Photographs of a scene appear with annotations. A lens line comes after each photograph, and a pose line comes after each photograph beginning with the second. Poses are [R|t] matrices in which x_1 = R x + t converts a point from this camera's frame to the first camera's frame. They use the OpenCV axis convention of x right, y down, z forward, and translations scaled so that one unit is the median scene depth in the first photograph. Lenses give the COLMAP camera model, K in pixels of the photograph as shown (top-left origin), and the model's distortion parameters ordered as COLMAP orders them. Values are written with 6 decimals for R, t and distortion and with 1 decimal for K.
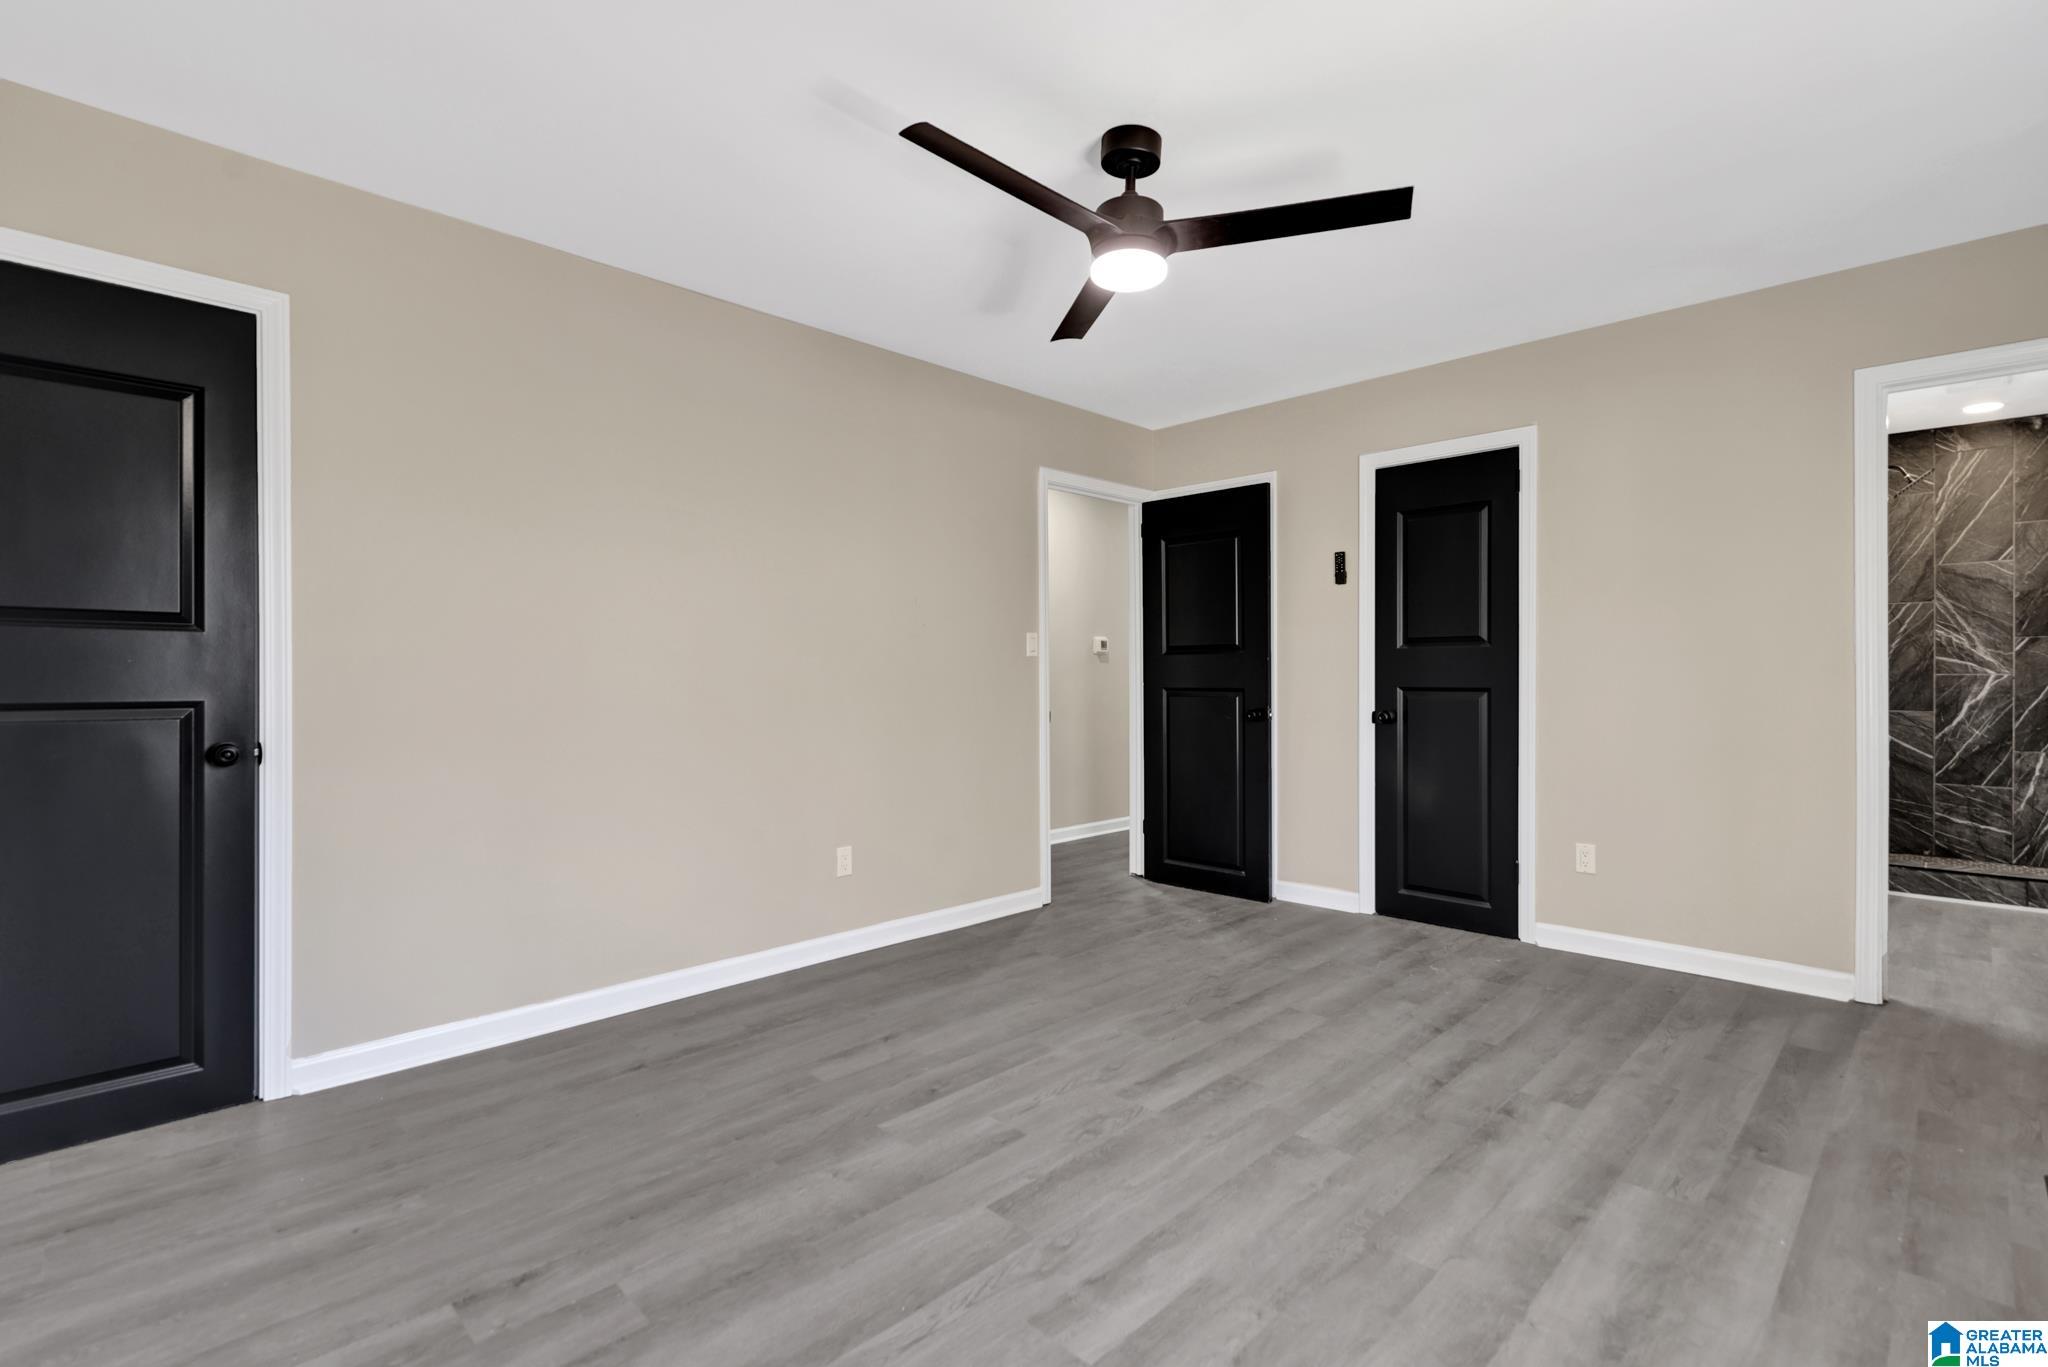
lens RADIAL K [[914.4, 0, 1028.8], [0, 914.4, 682.6], [0, 0, 1]] dist [0.008483, -0.003219]
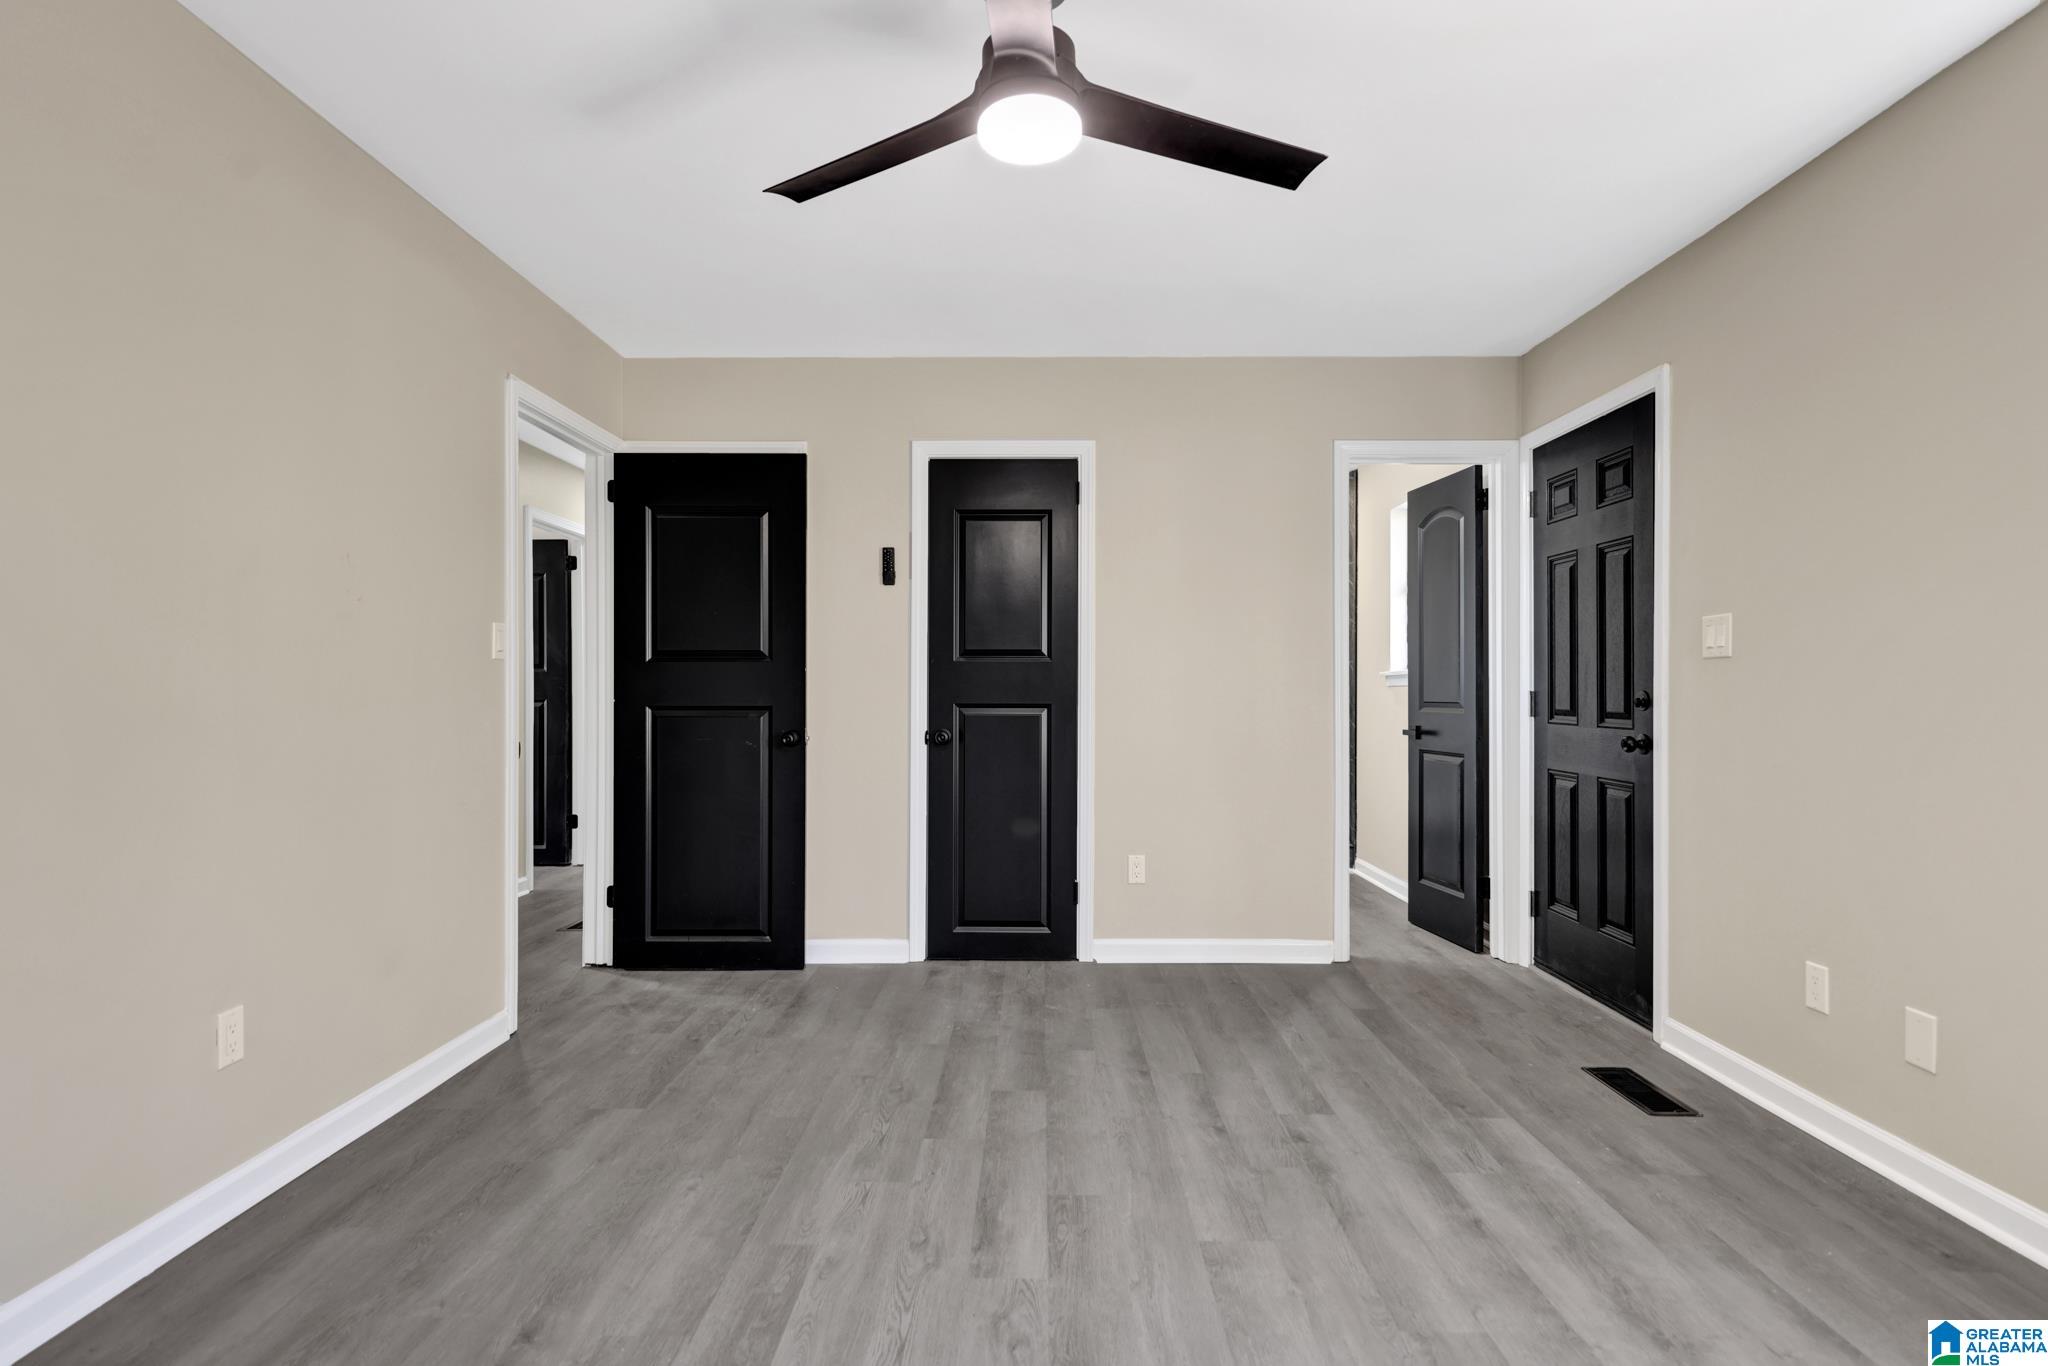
lens RADIAL K [[1023.7, 0, 1018.8], [0, 1023.7, 687.6], [0, 0, 1]] dist [0.011545, -0.003029]
pose [[0.730318, 0.006880, 0.683072, -0.346322], [0.001209, 0.999935, -0.011365, 0.001239], [-0.683106, 0.009126, 0.730262, 0.316212]]
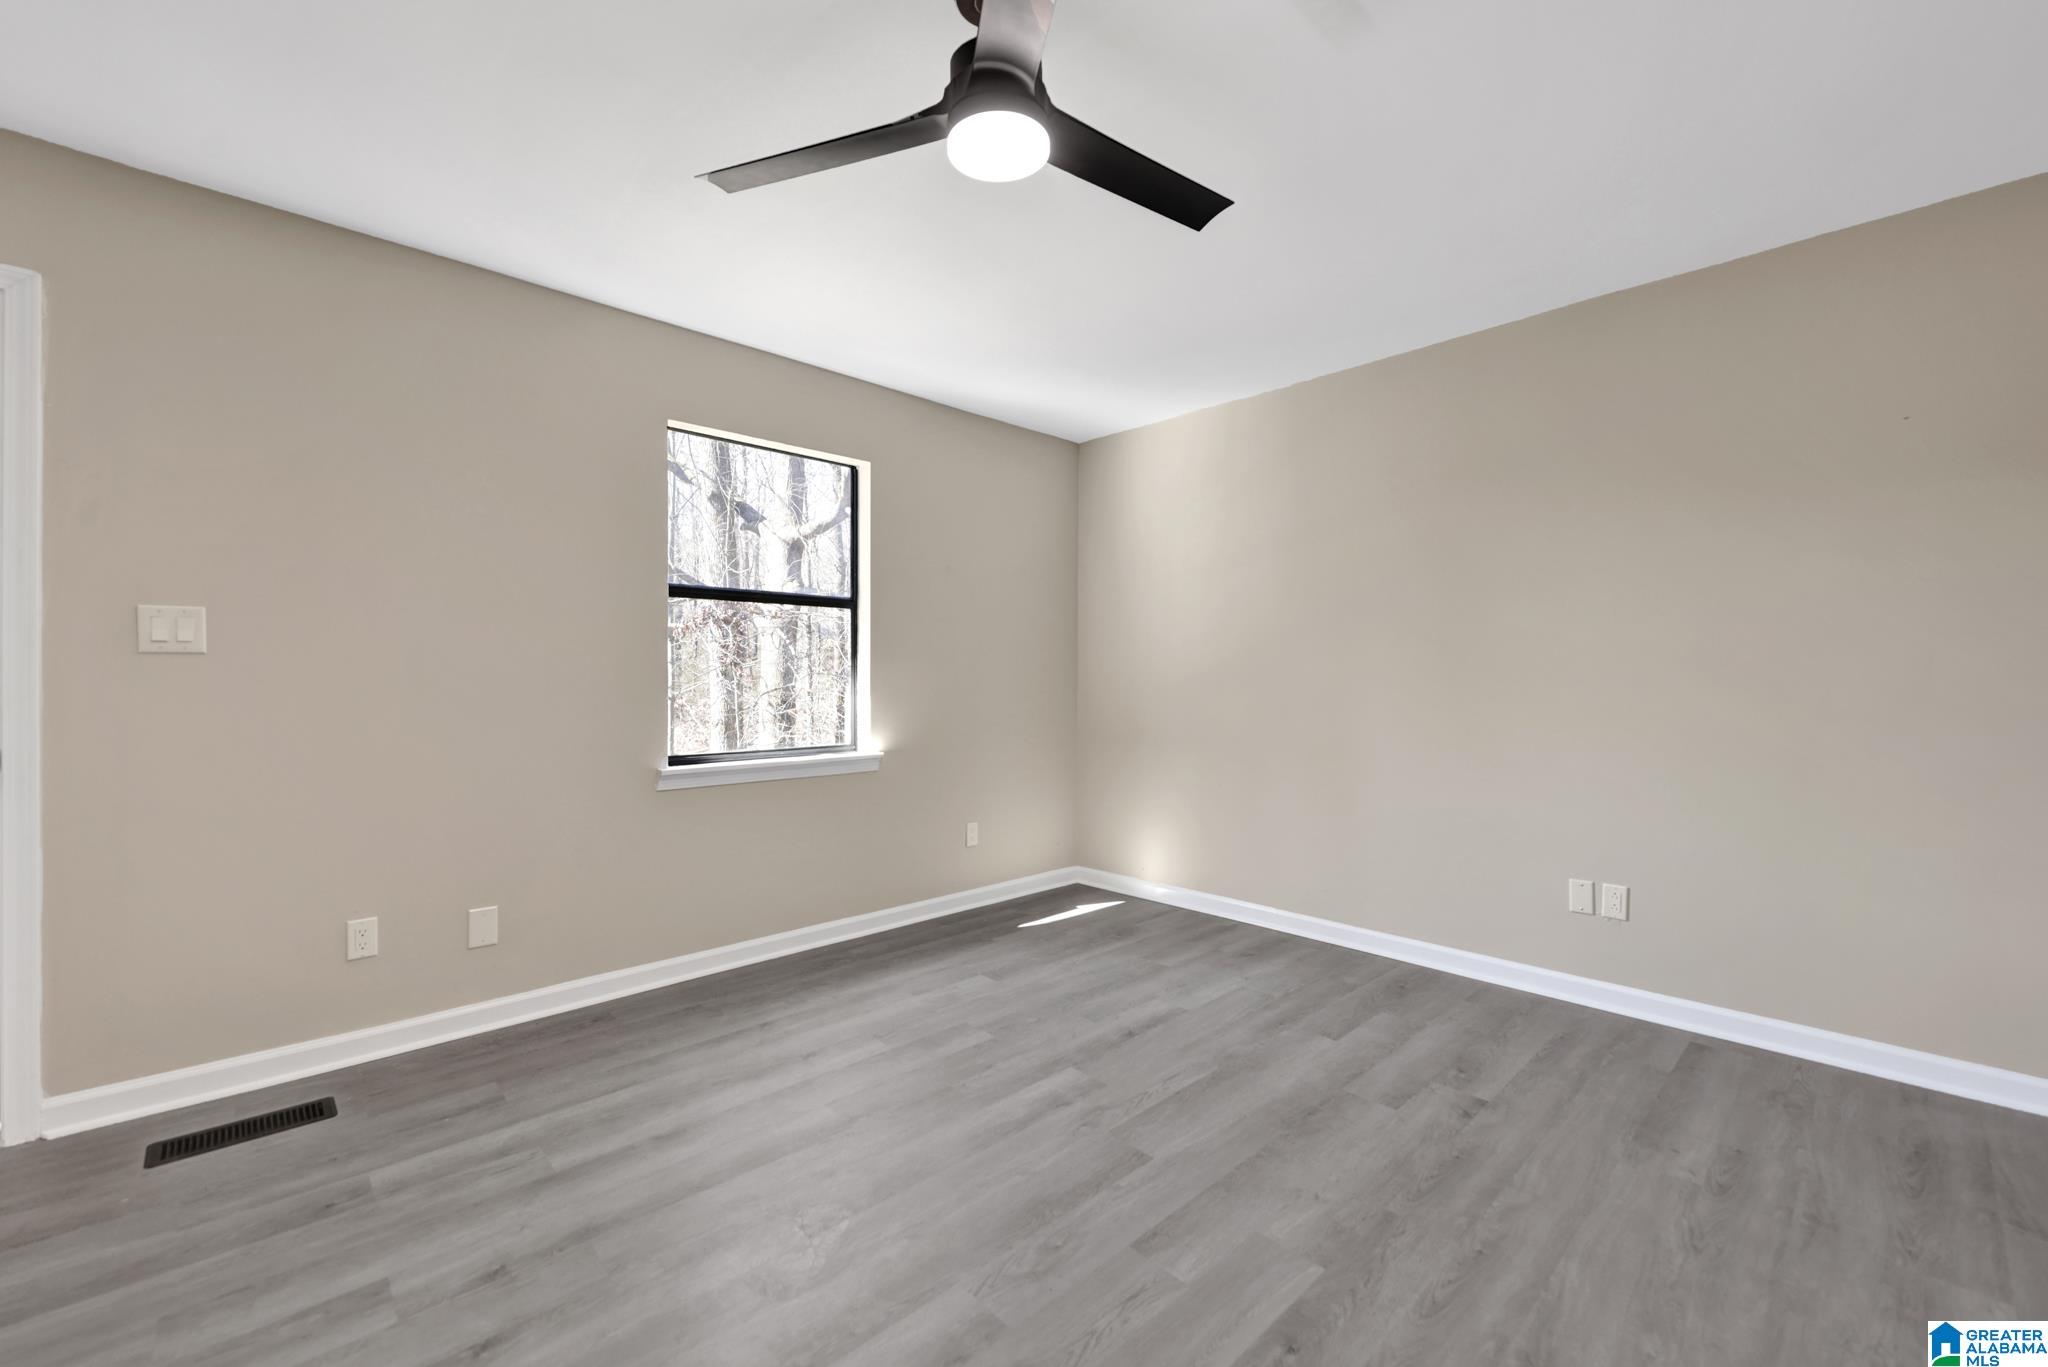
lens RADIAL K [[862.5, 0, 1006.3], [0, 862.5, 676.9], [0, 0, 1]] dist [0.002533, 0.000178]
pose [[-0.998534, 0.001464, 0.054110, 0.048865], [0.001918, 0.999963, 0.008336, -0.022111], [-0.054096, 0.008427, -0.998500, 1.315946]]
